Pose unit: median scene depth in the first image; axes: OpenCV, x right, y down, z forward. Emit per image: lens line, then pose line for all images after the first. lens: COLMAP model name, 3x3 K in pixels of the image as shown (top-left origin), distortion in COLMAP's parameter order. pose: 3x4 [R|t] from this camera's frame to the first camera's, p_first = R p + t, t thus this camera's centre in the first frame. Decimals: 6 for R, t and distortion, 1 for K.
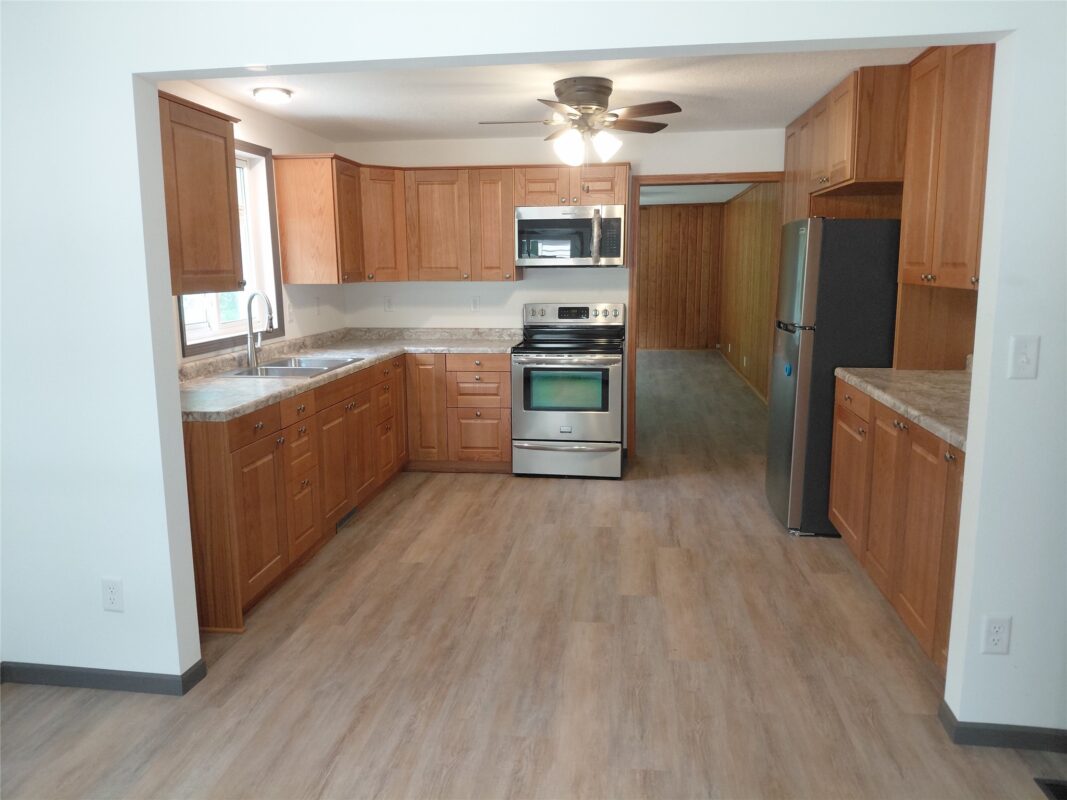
lens RADIAL K [[784.3, 0, 532.8], [0, 784.3, 376.4], [0, 0, 1]] dist [0.051672, -0.083944]
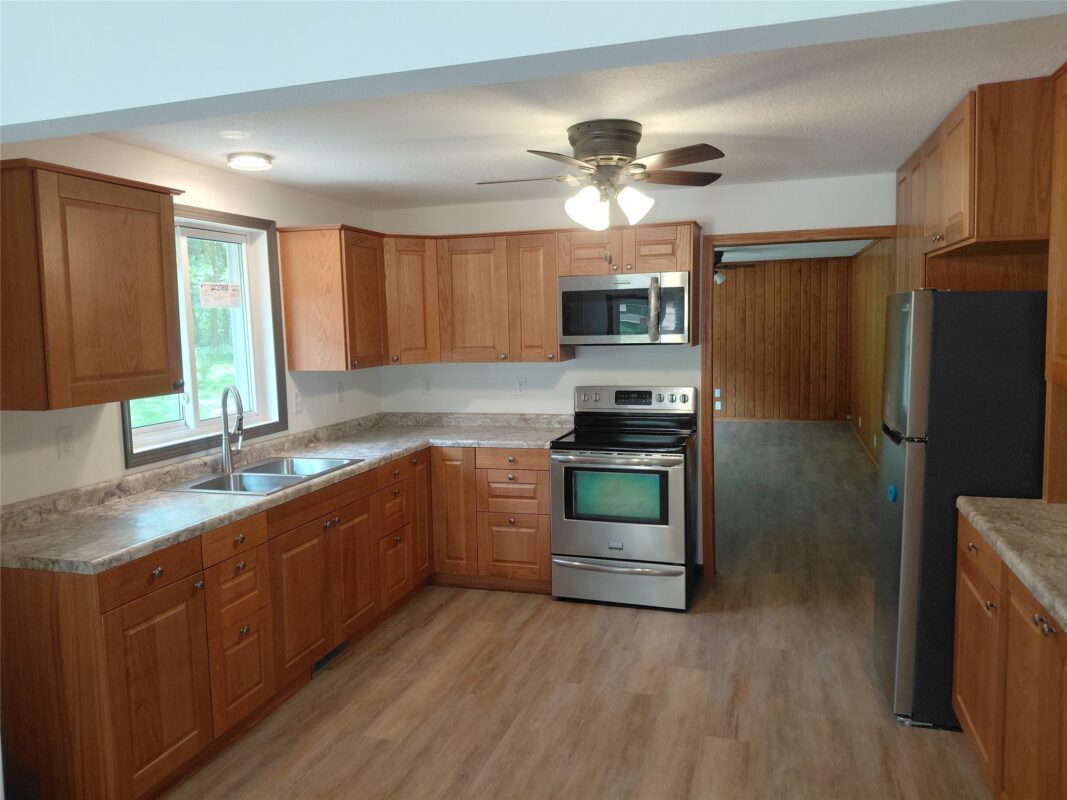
lens RADIAL K [[784.3, 0, 534.1], [0, 784.3, 369.7], [0, 0, 1]] dist [0.051672, -0.083944]
pose [[0.984830, -0.001863, -0.173511, 0.113850], [-0.011097, 0.997219, -0.073689, -0.060029], [0.173166, 0.074497, 0.982071, 0.193762]]
